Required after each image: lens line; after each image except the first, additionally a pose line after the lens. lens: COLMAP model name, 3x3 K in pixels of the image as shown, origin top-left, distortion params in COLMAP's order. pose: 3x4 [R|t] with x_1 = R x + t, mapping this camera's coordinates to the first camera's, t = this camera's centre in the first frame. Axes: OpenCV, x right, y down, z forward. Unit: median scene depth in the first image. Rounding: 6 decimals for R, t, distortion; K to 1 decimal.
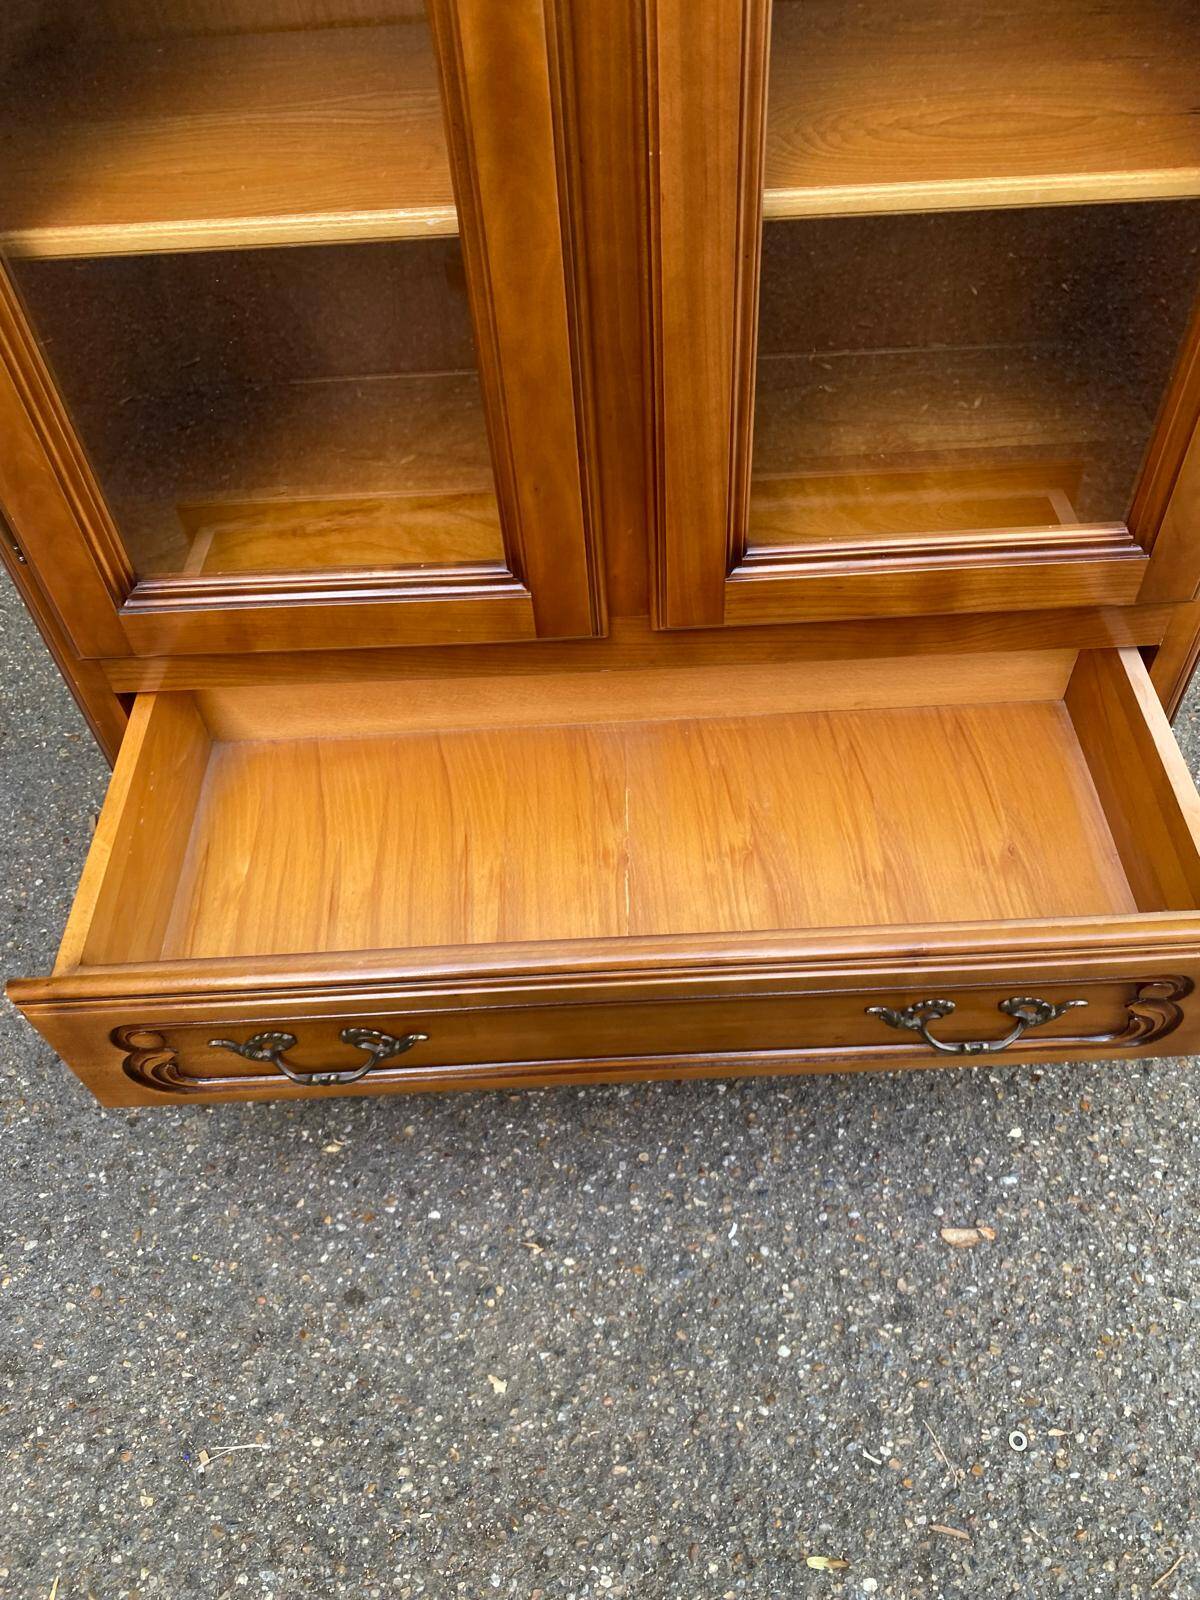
lens RADIAL K [[1229.6, 0, 618.2], [0, 1229.6, 794.0], [0, 0, 1]] dist [-0.000689, -0.003375]
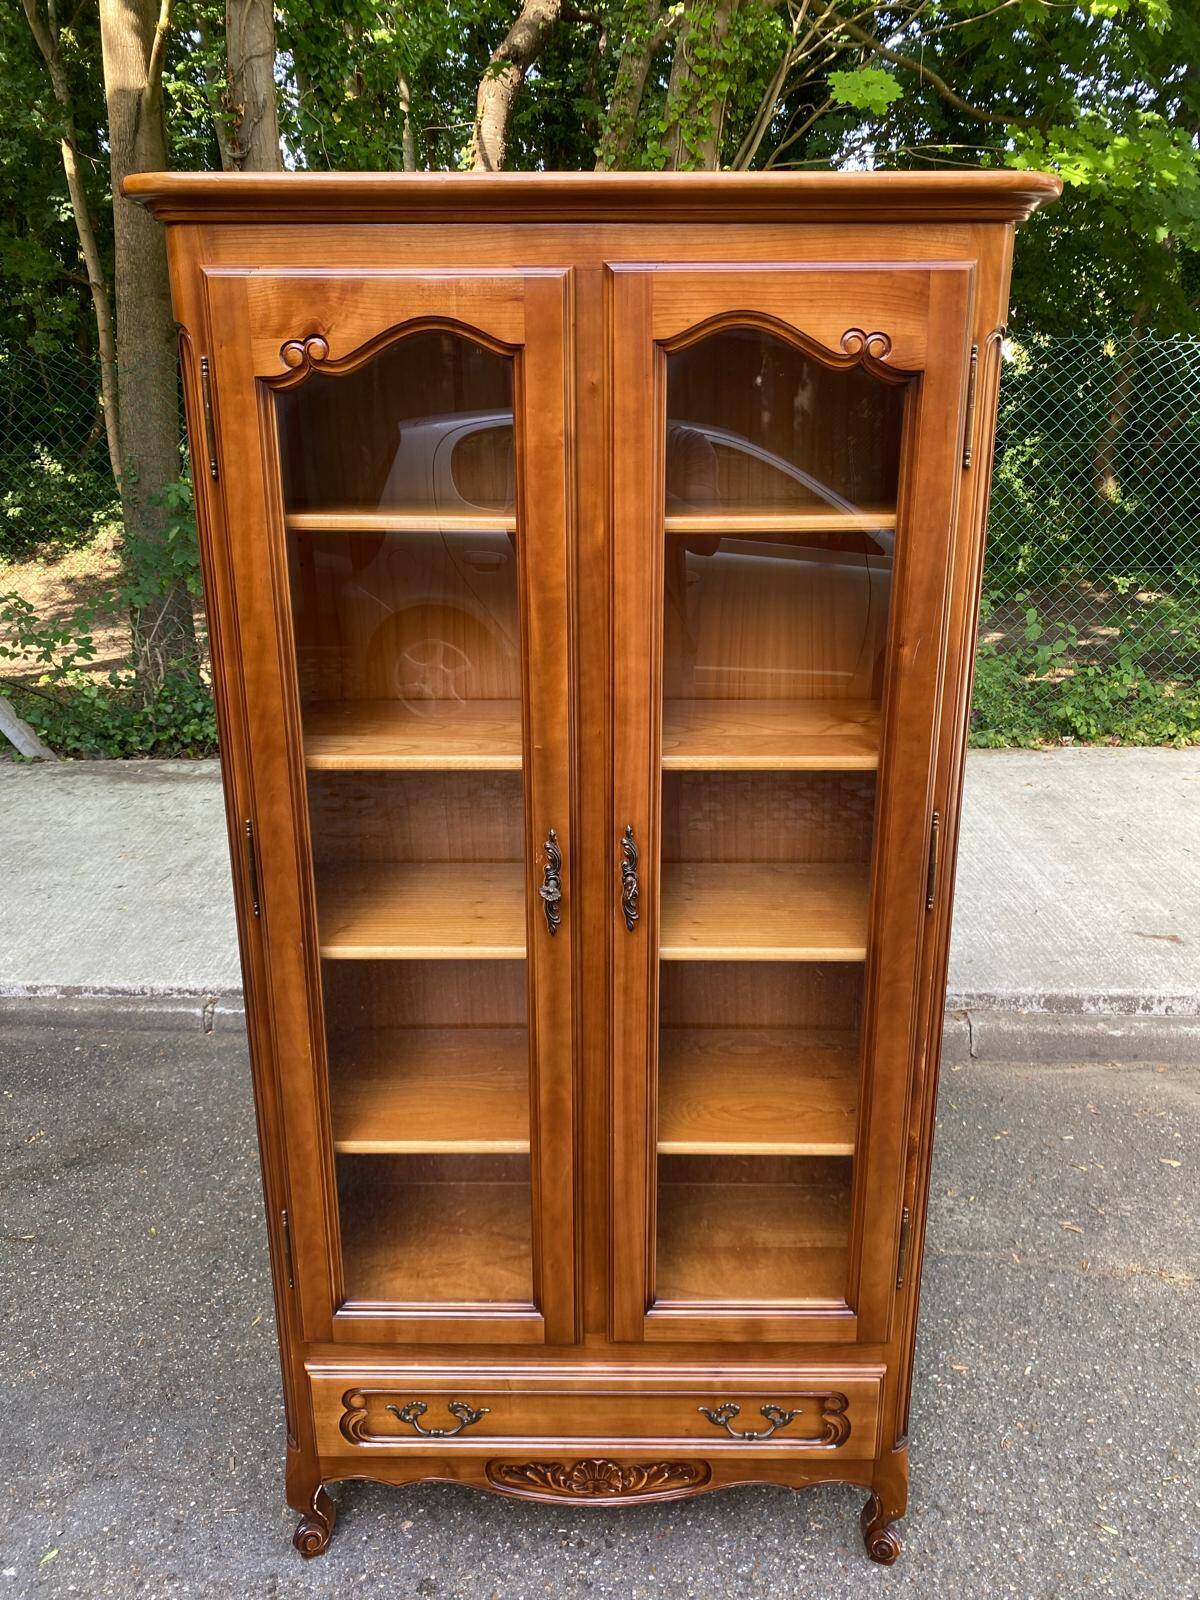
lens RADIAL K [[1225.8, 0, 616.0], [0, 1225.8, 796.5], [0, 0, 1]] dist [-0.000817, 0.002702]
pose [[0.998582, 0.050709, -0.016210, 0.031320], [-0.051639, 0.848583, -0.526537, 0.149163], [-0.012944, 0.526627, 0.849998, -1.067986]]
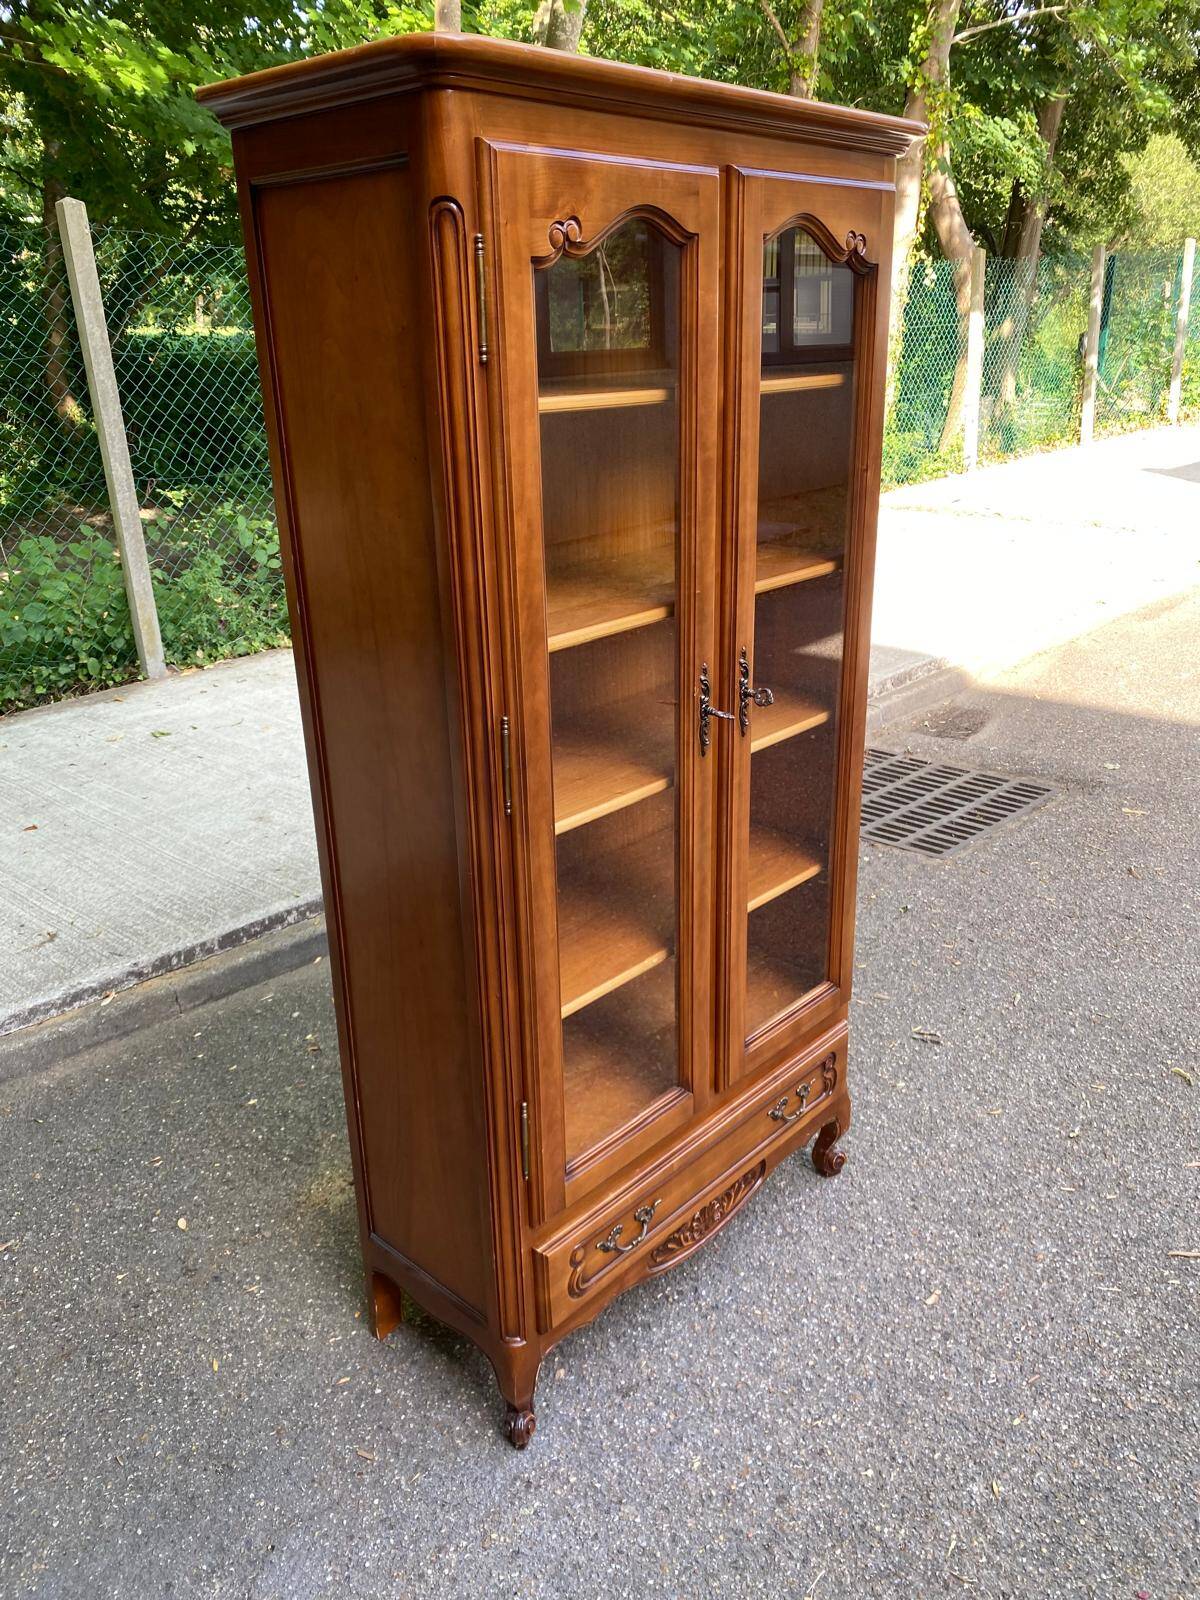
lens RADIAL K [[1225.8, 0, 616.0], [0, 1225.8, 796.5], [0, 0, 1]] dist [-0.000817, 0.002702]
pose [[0.690647, -0.228693, 0.686080, -1.560615], [0.537452, 0.797078, -0.275338, -0.052854], [-0.483892, 0.558897, 0.673412, -0.753947]]
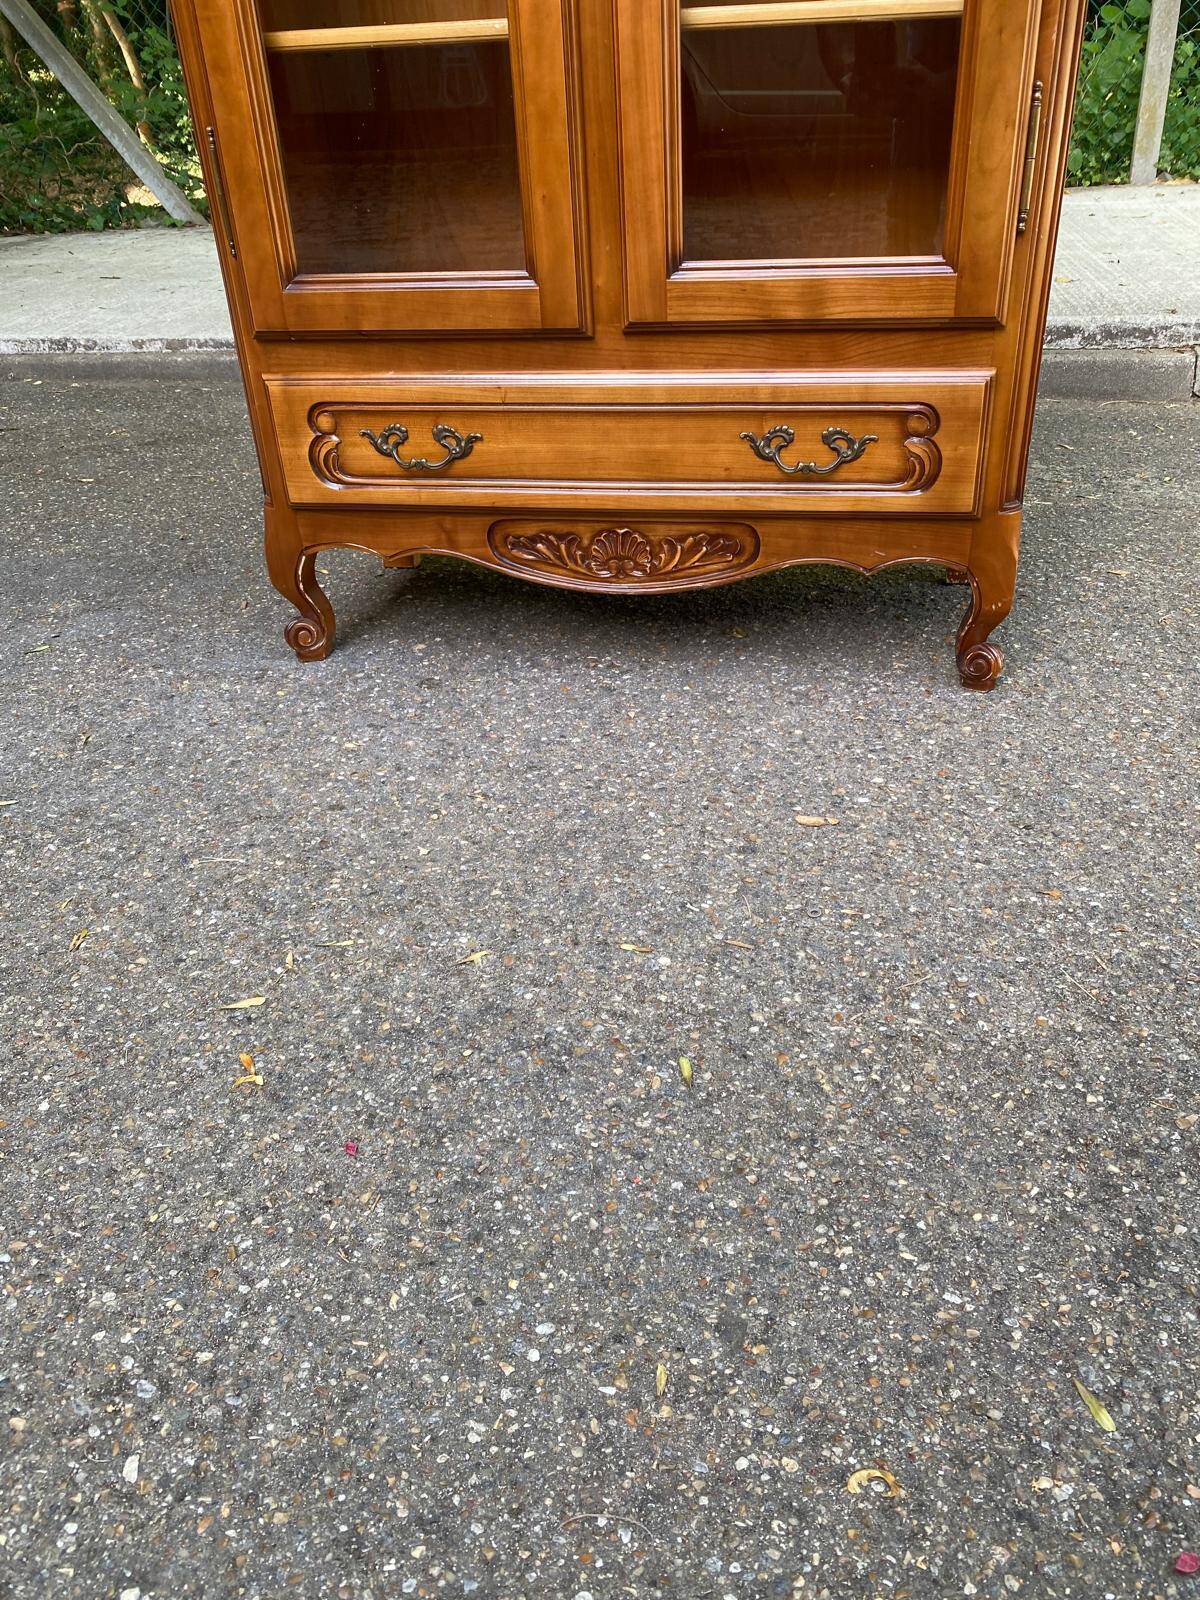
lens RADIAL K [[1227.3, 0, 607.7], [0, 1227.3, 770.4], [0, 0, 1]] dist [-0.000831, -0.008322]
pose [[0.977614, 0.107342, -0.180963, 0.337934], [-0.157202, 0.944298, -0.289117, 0.796069], [0.139849, 0.311093, 0.940034, -0.214887]]
